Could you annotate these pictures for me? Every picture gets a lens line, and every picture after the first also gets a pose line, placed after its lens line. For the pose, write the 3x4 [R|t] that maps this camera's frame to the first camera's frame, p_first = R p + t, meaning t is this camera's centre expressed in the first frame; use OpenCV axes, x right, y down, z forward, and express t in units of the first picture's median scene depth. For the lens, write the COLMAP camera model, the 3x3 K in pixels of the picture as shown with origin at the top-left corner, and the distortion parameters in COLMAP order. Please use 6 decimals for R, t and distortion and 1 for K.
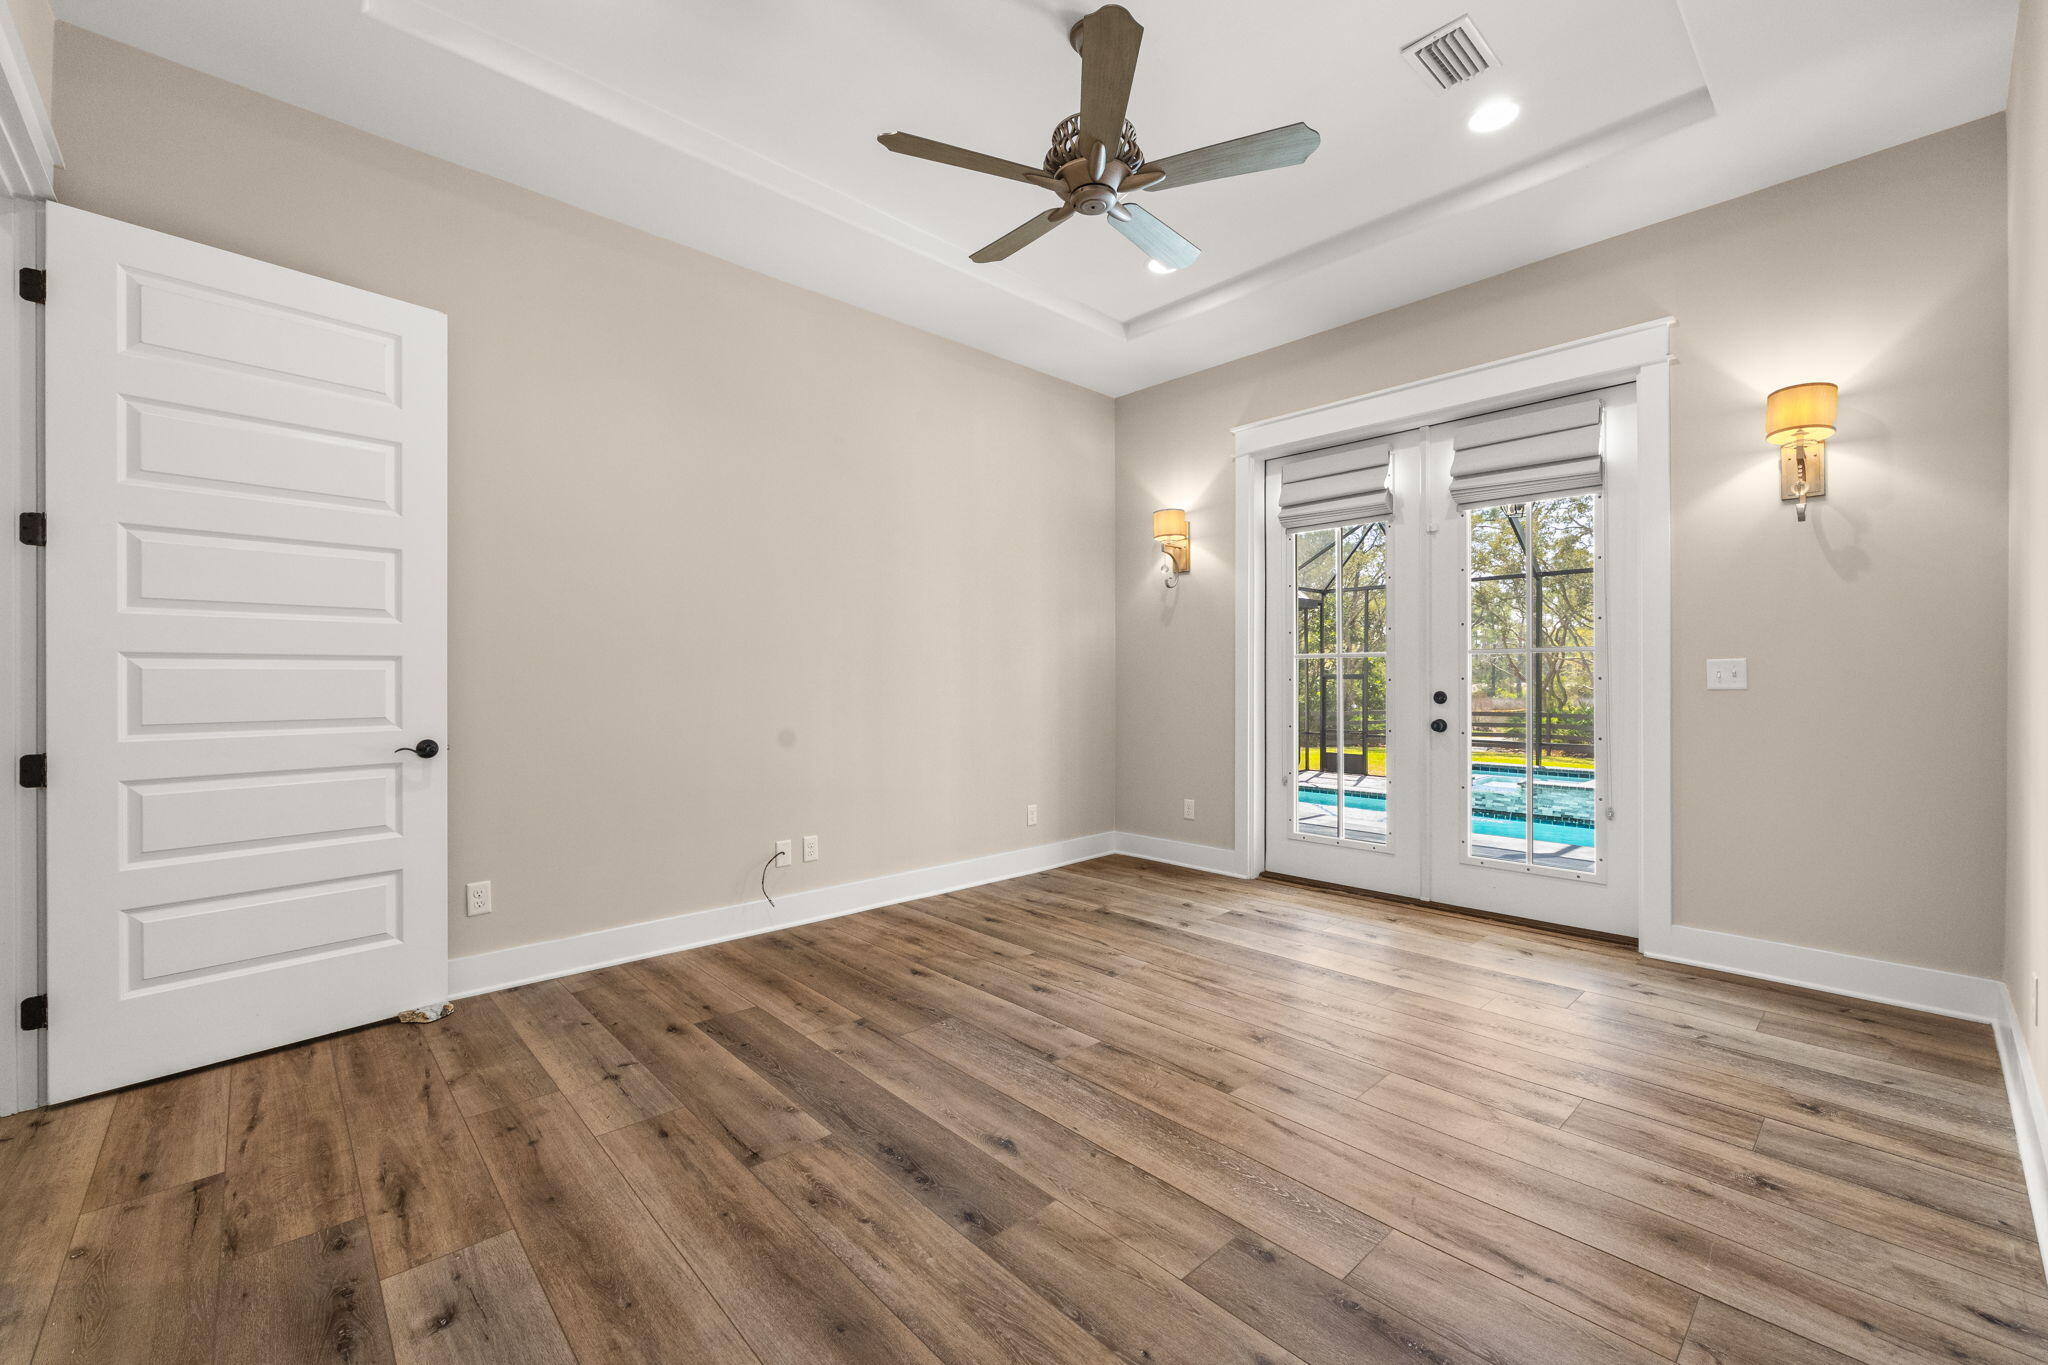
lens RADIAL K [[844.7, 0, 1024.0], [0, 844.7, 682.5], [0, 0, 1]] dist [0.000918, 0.000364]
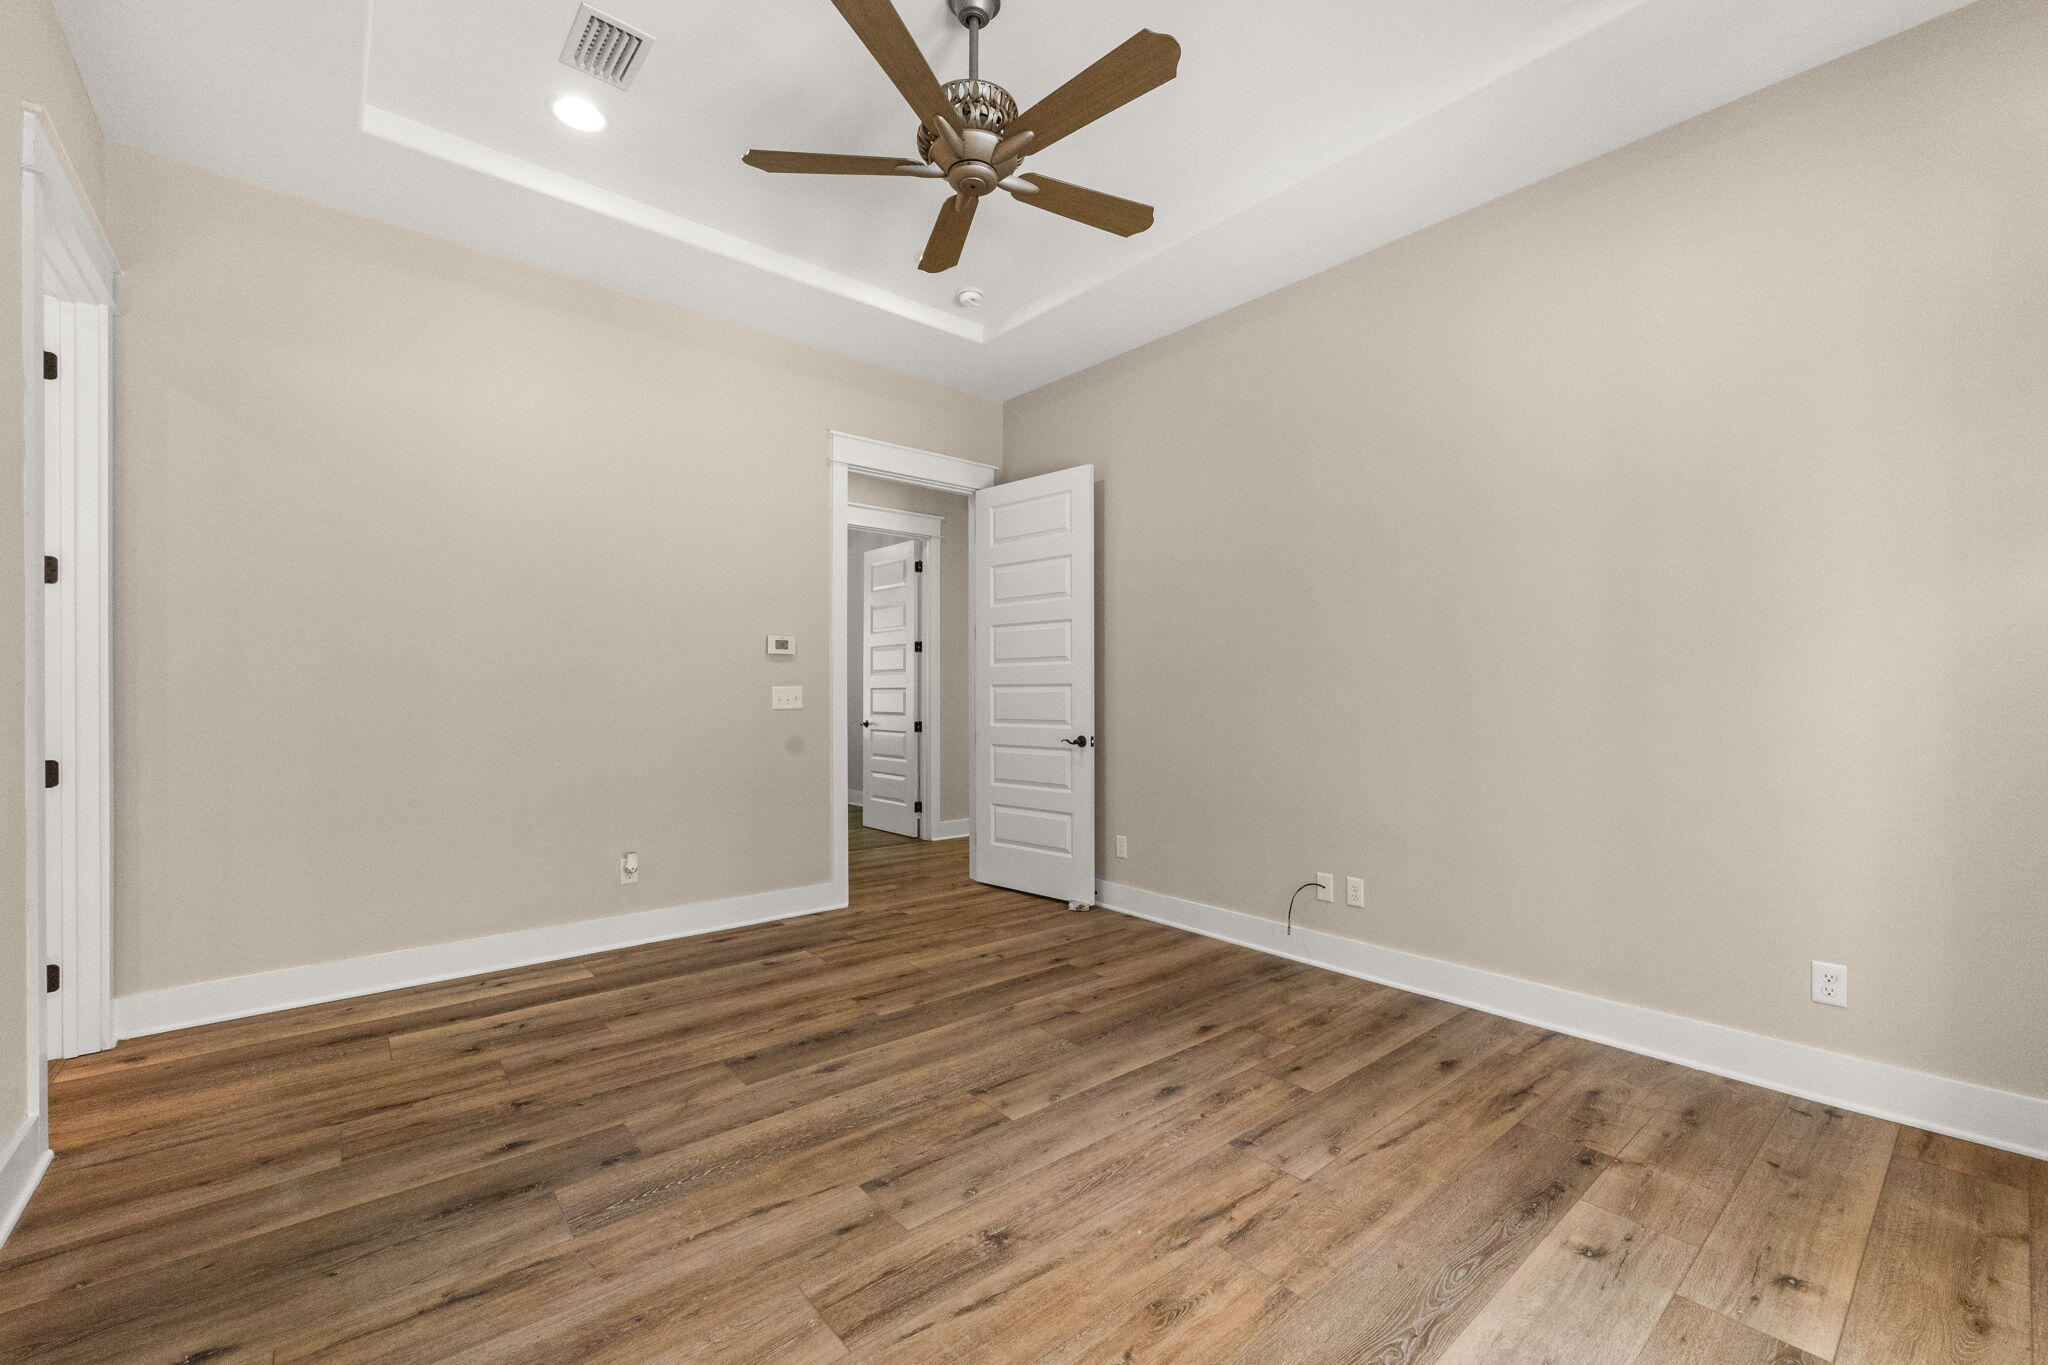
lens RADIAL K [[825.0, 0, 1024.0], [0, 825.0, 682.5], [0, 0, 1]] dist [-0.000621, -0.000239]
pose [[-0.048971, -0.015964, -0.998673, 0.889883], [-0.004353, 0.999866, -0.015770, -0.007253], [0.998791, 0.003575, -0.049034, 1.000044]]
